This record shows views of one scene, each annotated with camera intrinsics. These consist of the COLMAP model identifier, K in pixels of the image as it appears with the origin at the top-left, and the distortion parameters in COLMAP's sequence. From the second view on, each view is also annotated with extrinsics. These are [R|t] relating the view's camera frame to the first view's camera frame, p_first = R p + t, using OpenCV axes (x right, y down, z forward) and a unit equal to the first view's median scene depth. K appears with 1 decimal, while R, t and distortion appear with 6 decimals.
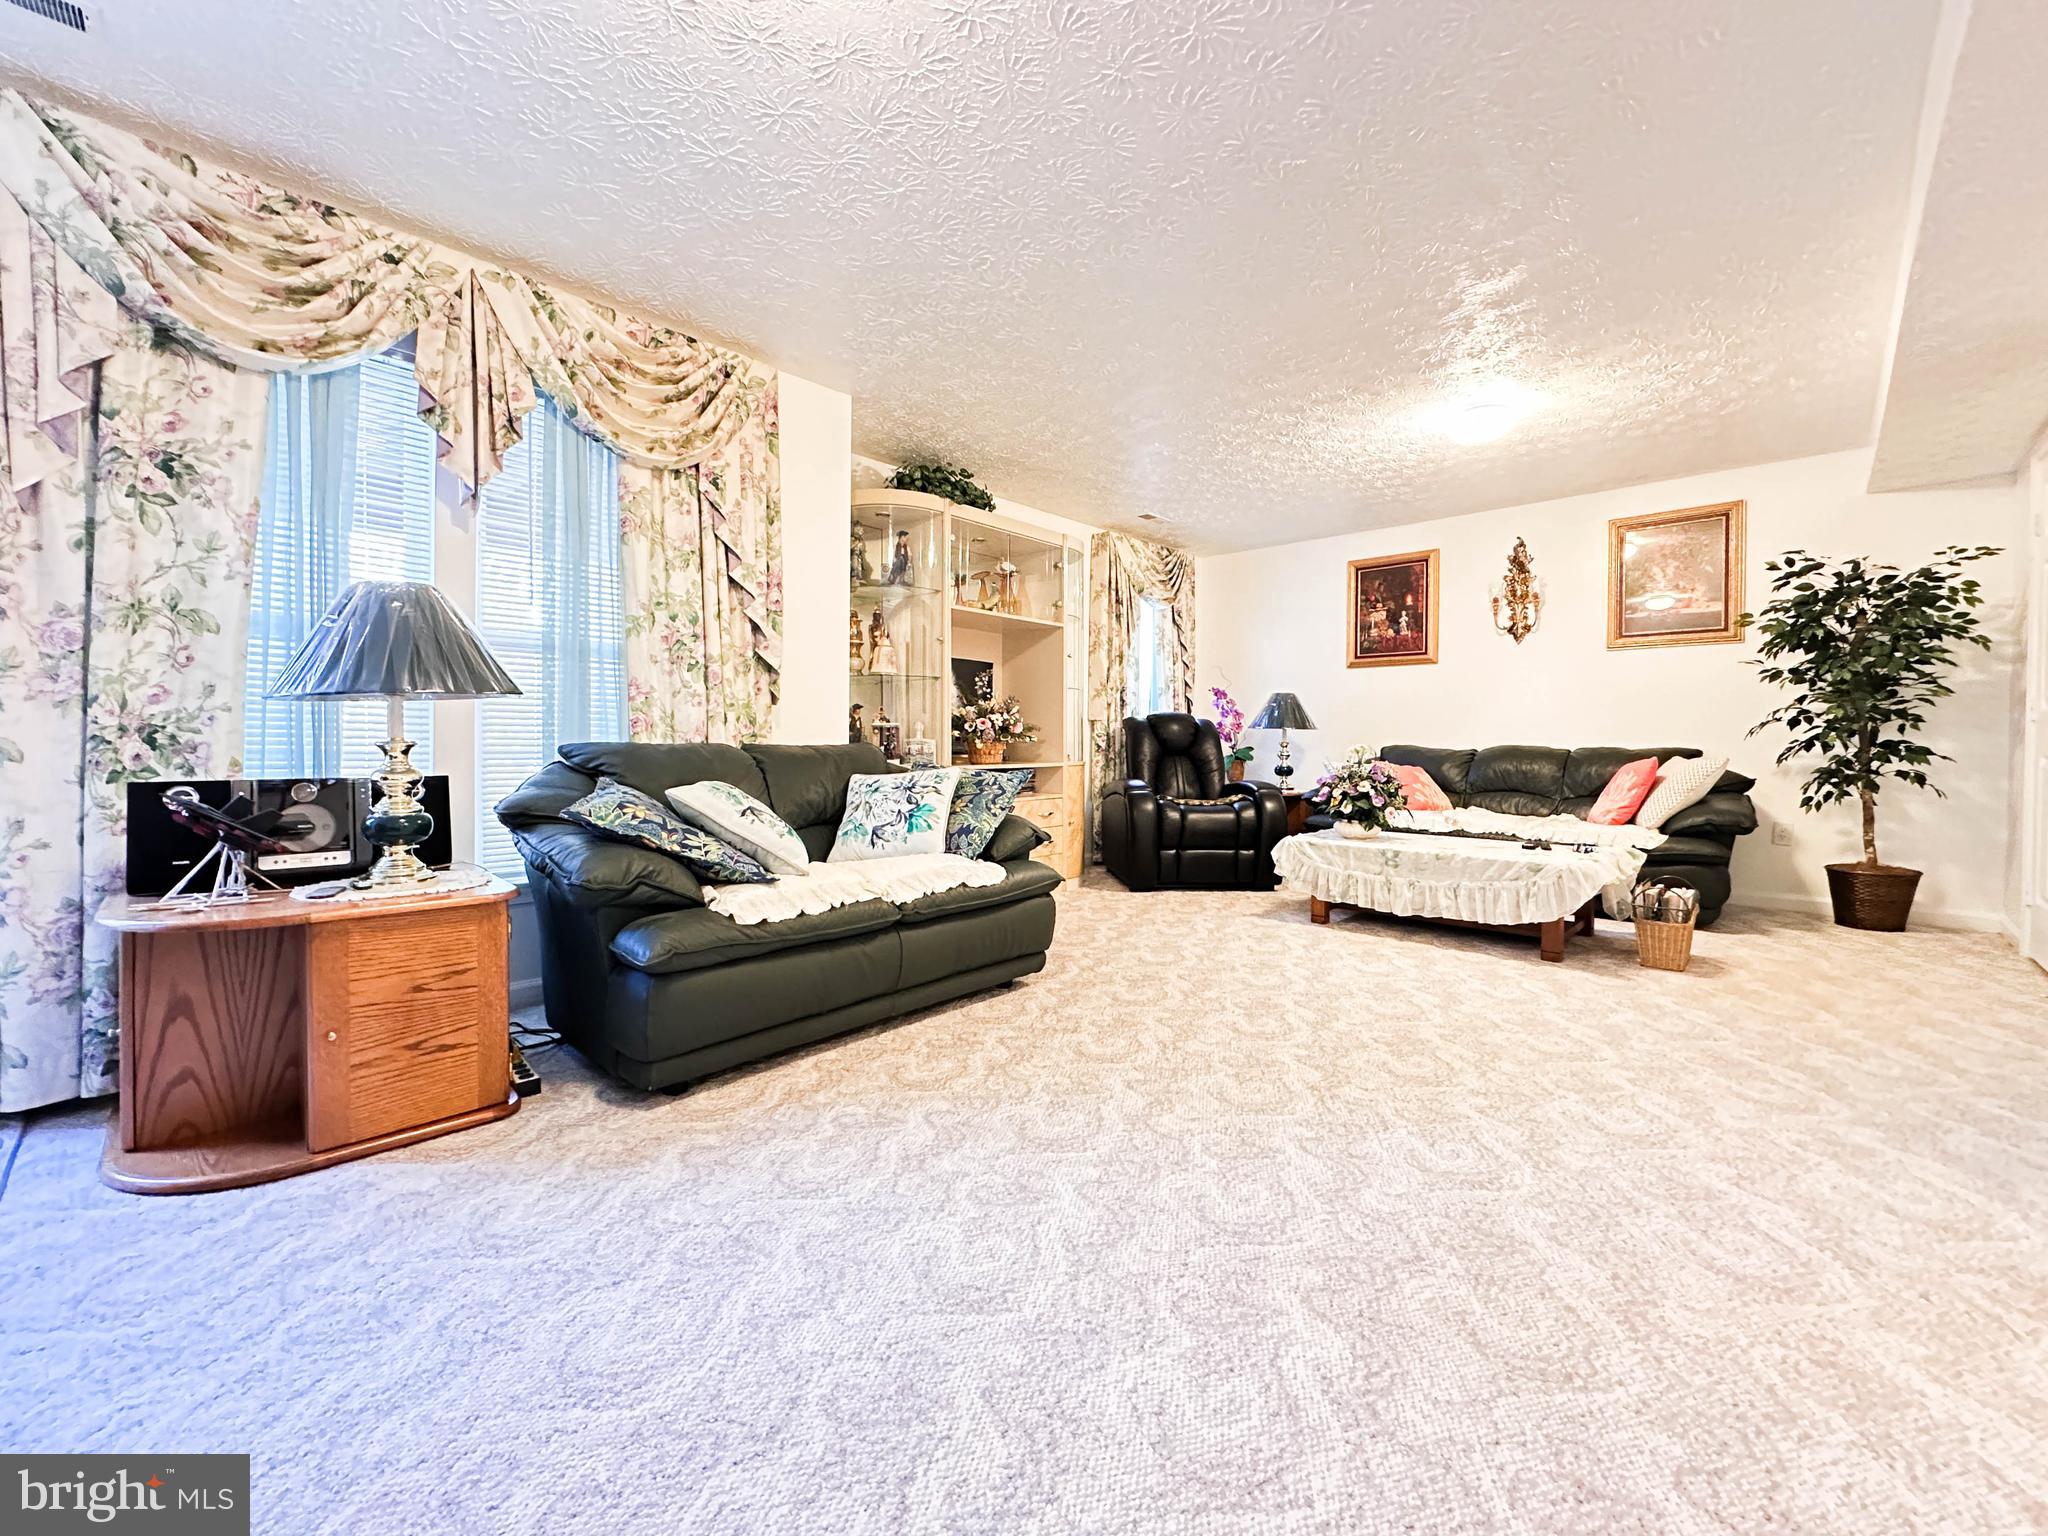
lens RADIAL K [[829.2, 0, 1027.1], [0, 829.2, 748.7], [0, 0, 1]] dist [-0.002727, 0.000580]
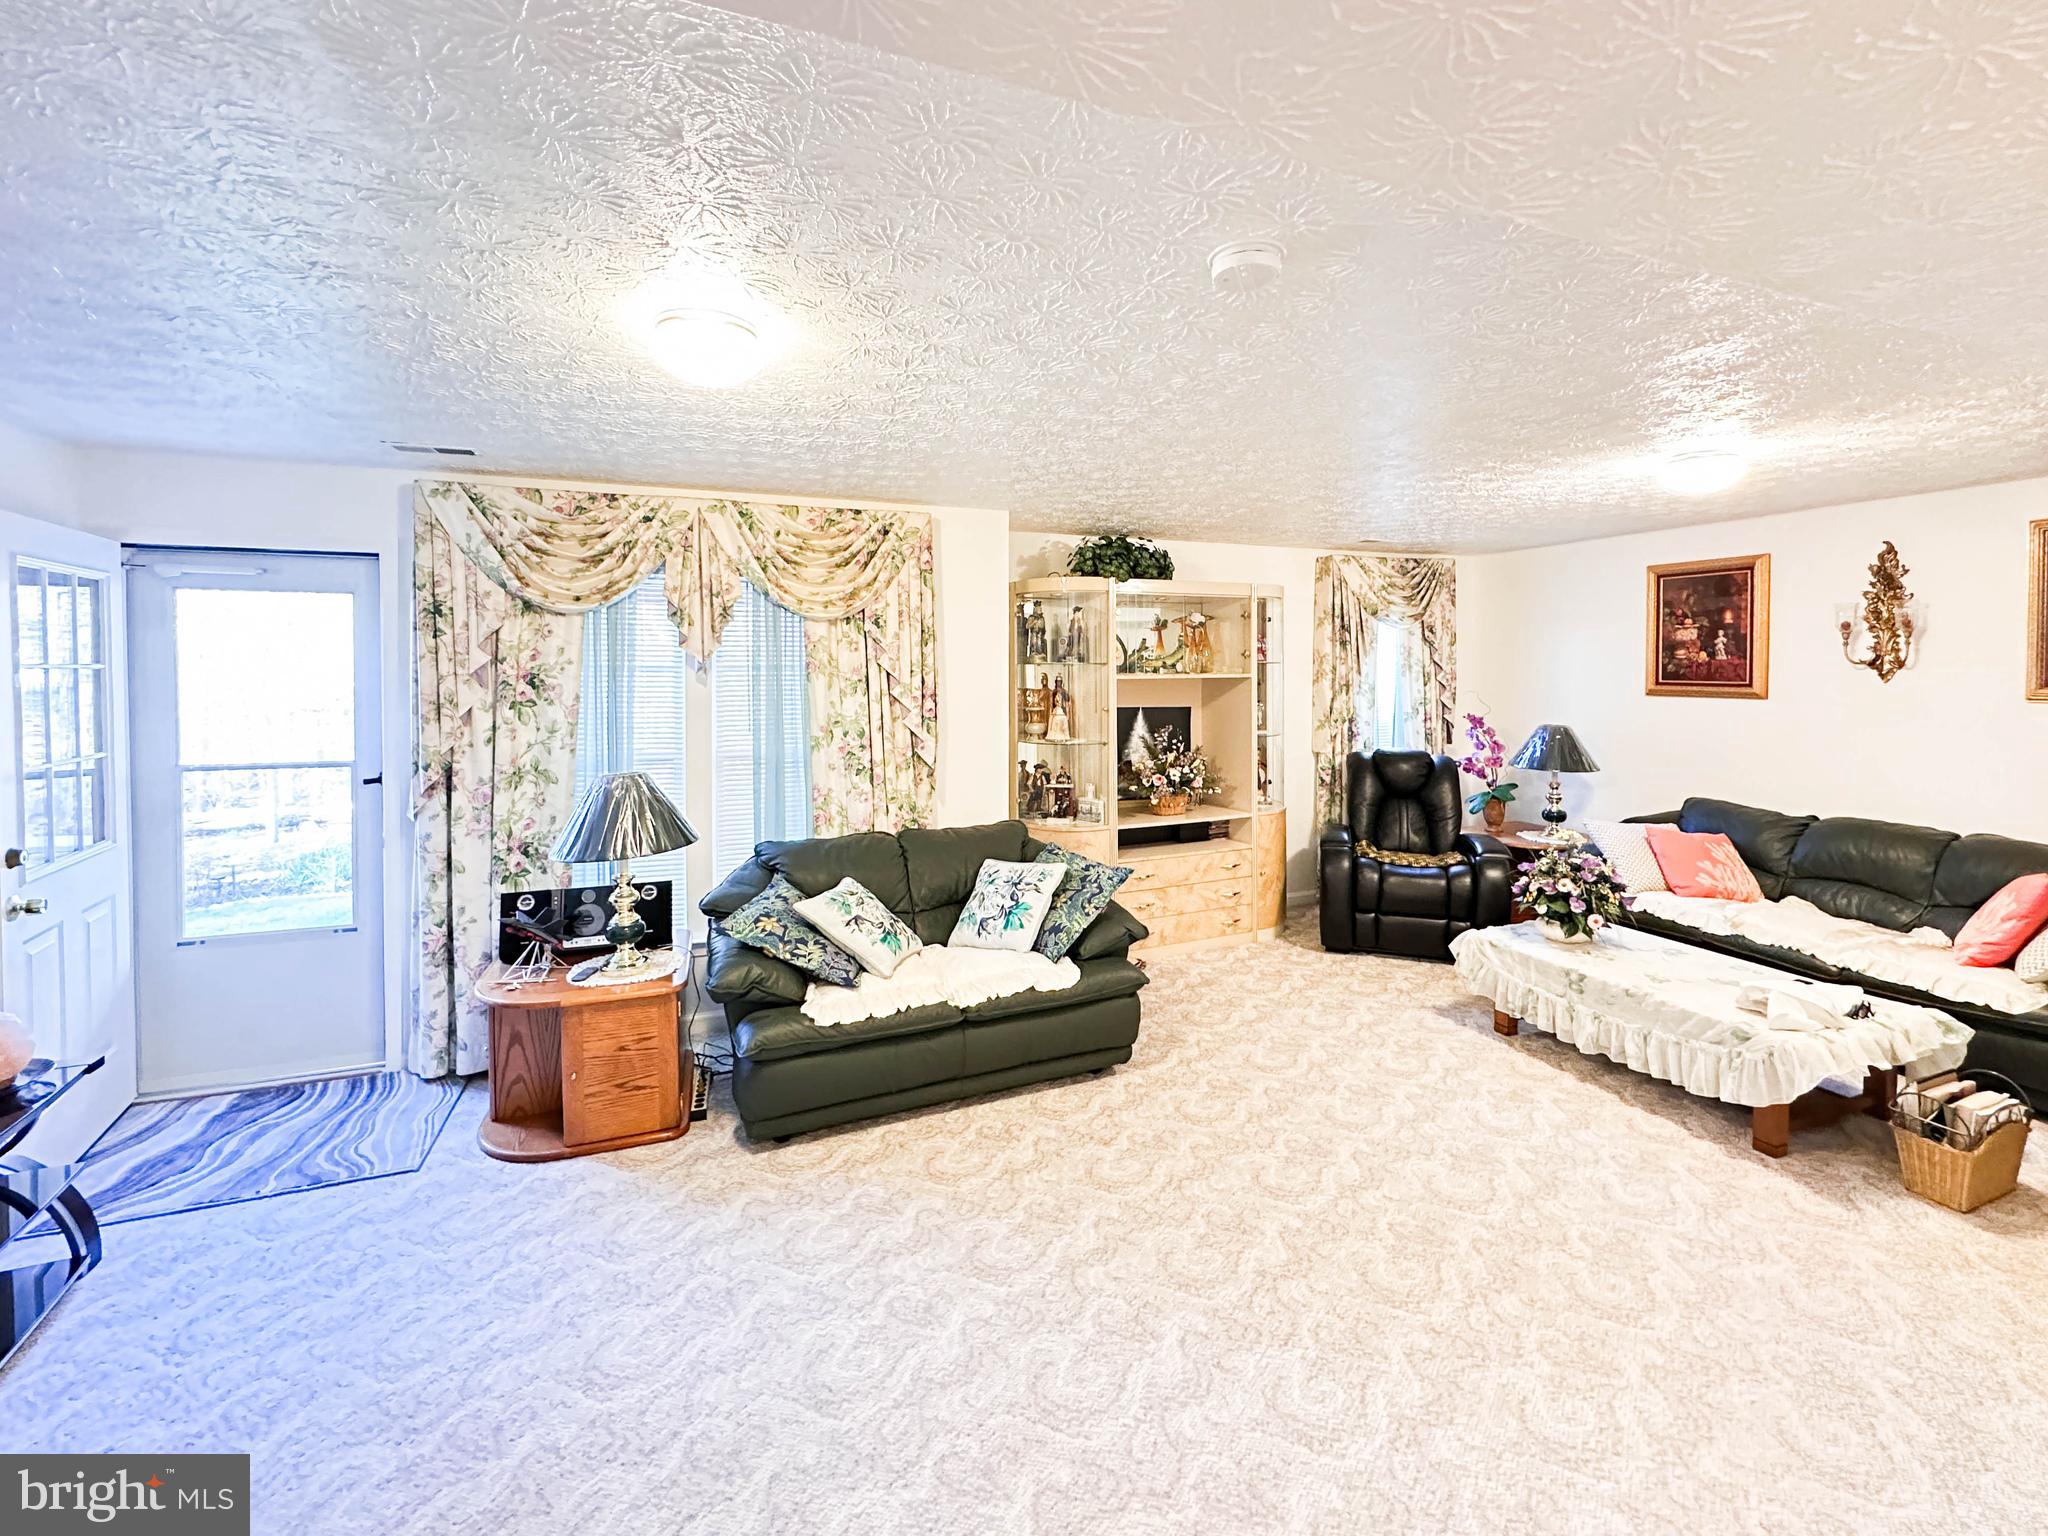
lens RADIAL K [[849.6, 0, 1024.0], [0, 849.6, 681.2], [0, 0, 1]] dist [-0.003318, 0.000716]
pose [[0.904359, -0.002730, -0.426764, 0.429841], [0.005933, 0.999963, 0.006175, -0.278269], [0.426732, -0.008117, 0.904342, -0.071537]]
